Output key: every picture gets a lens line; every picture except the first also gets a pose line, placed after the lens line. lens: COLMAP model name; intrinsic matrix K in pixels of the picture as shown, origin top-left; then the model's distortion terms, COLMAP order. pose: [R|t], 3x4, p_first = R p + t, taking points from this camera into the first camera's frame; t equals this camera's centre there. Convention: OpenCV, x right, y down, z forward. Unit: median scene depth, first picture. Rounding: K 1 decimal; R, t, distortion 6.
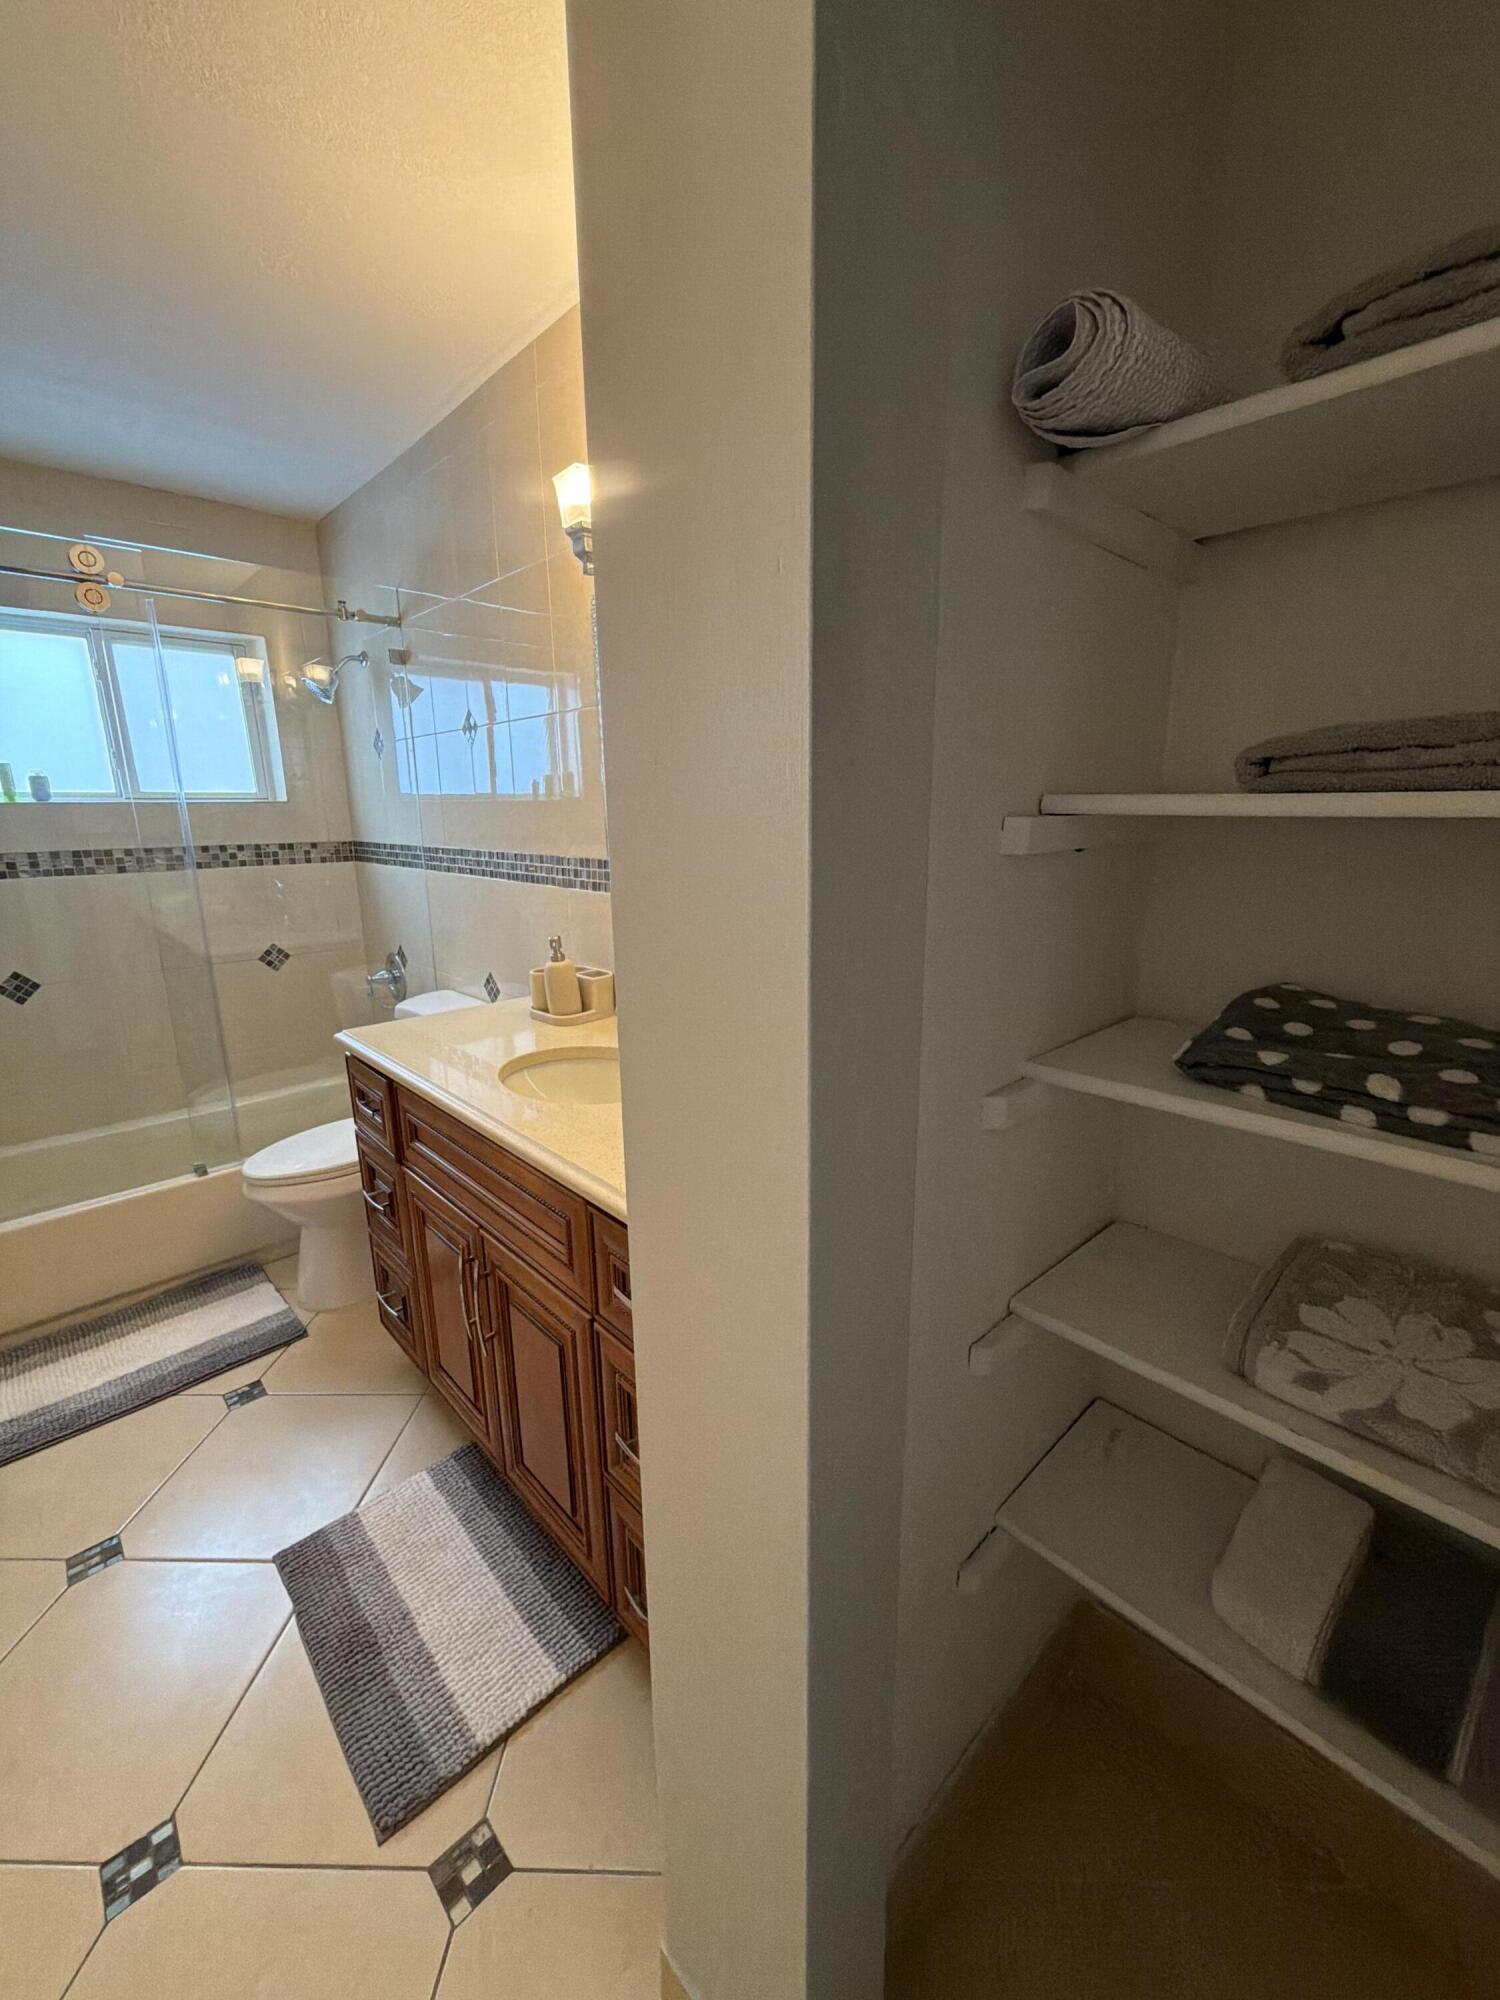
lens RADIAL K [[801.9, 0, 749.0], [0, 801.9, 997.1], [0, 0, 1]] dist [0.009142, -0.000472]
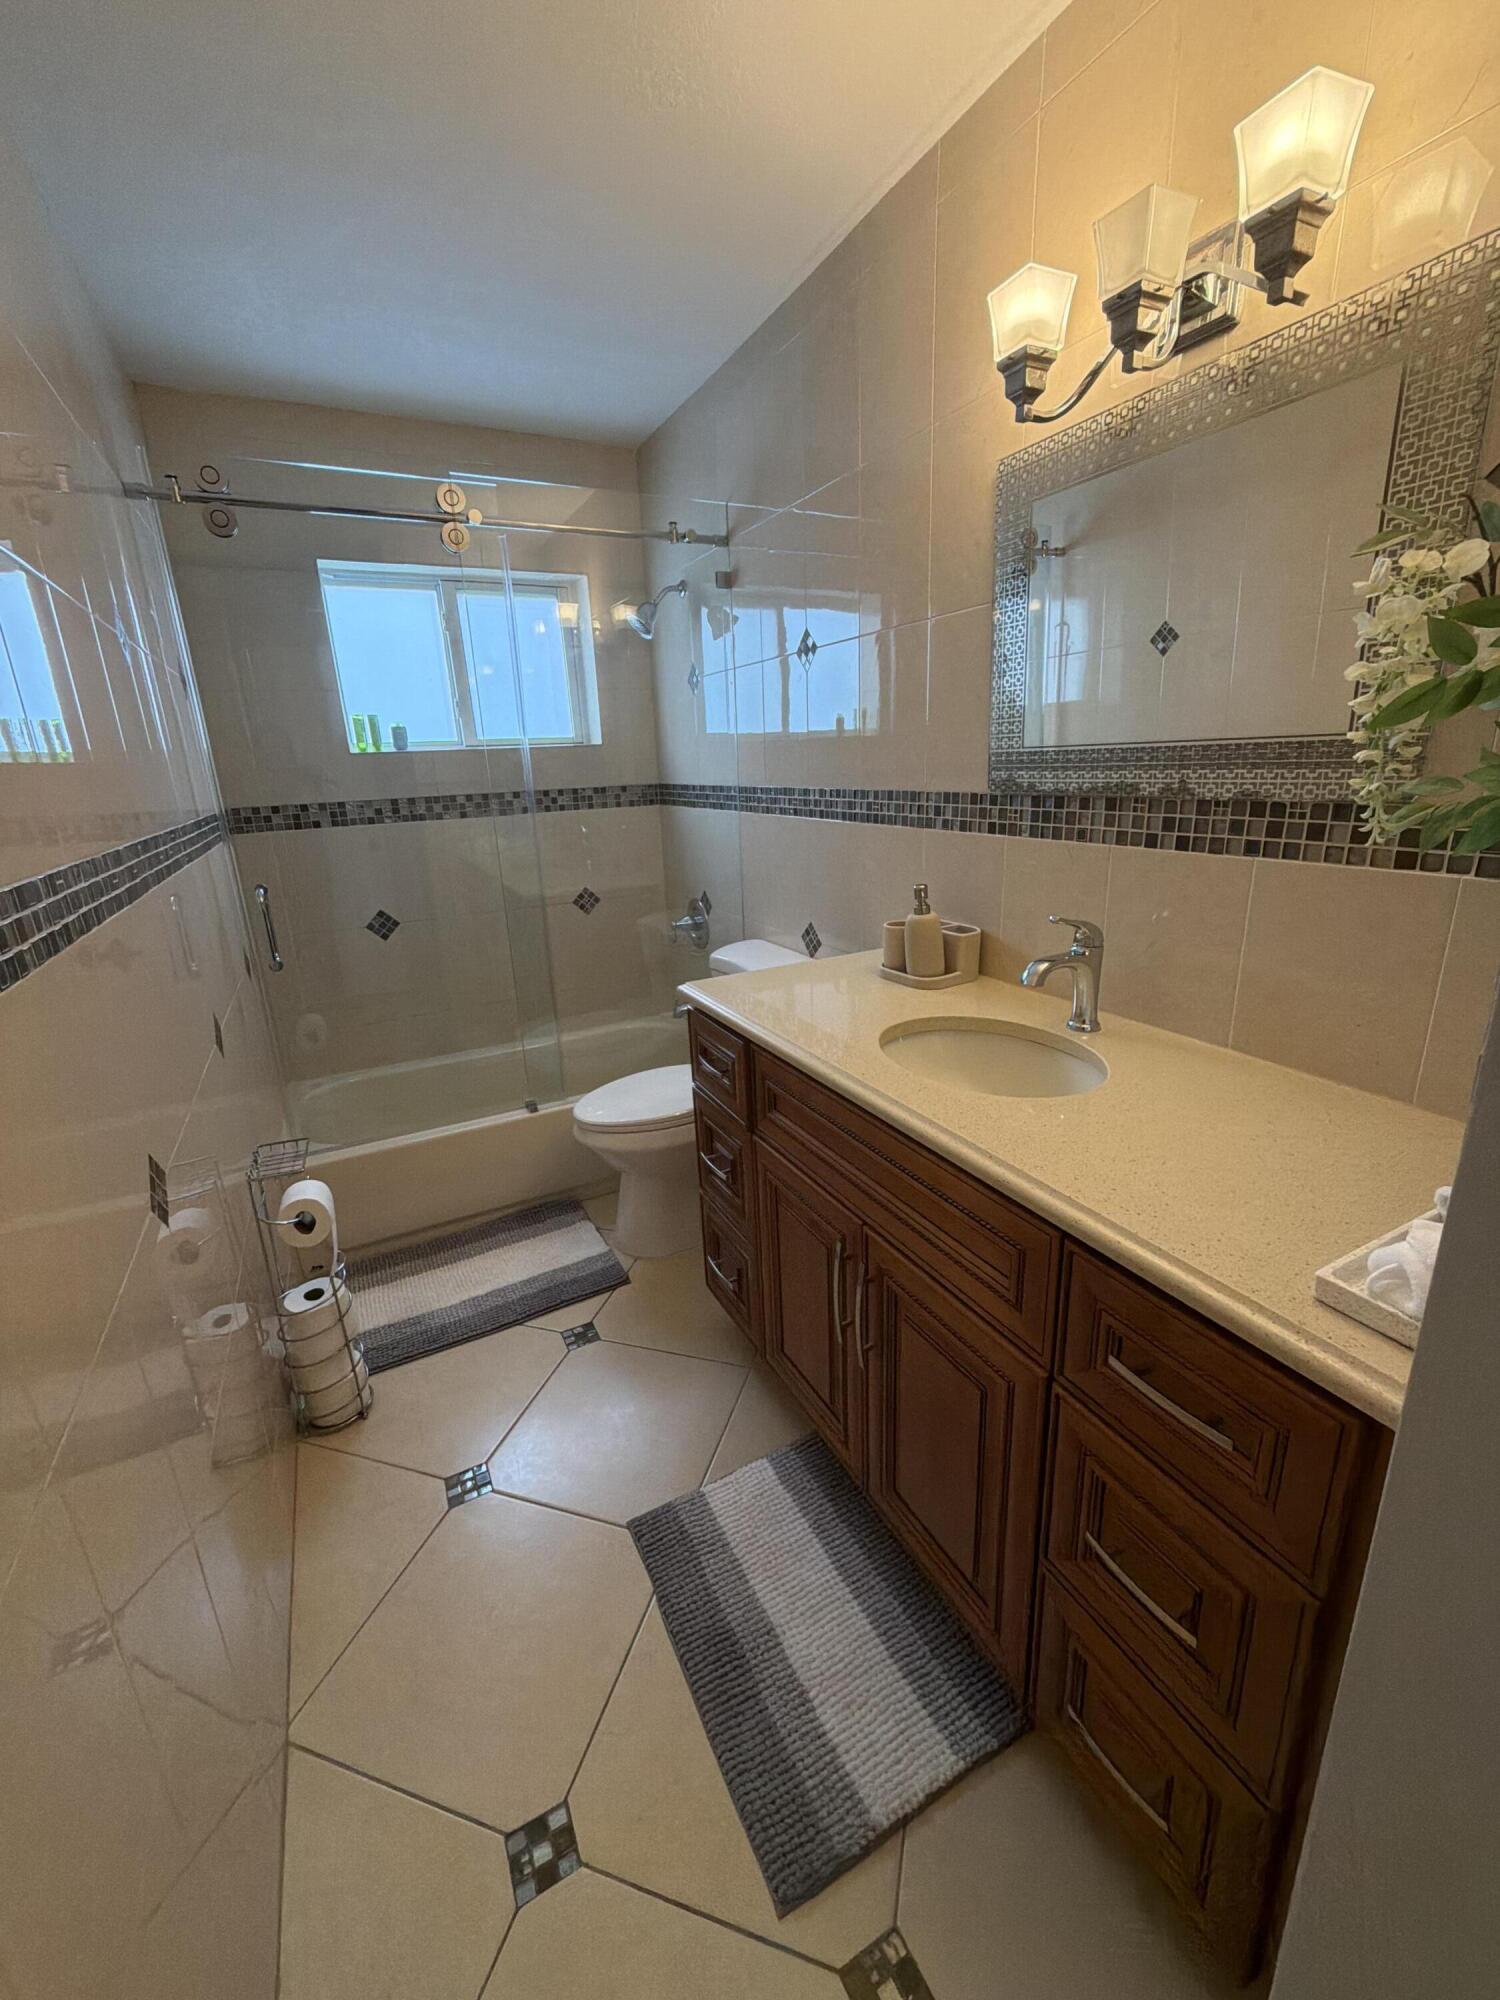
lens RADIAL K [[801.9, 0, 755.4], [0, 801.9, 996.1], [0, 0, 1]] dist [0.009142, -0.000472]
pose [[0.962824, 0.050692, -0.265332, -0.171793], [-0.033792, 0.997121, 0.067877, -0.008752], [0.268009, -0.056387, 0.961765, 0.115083]]
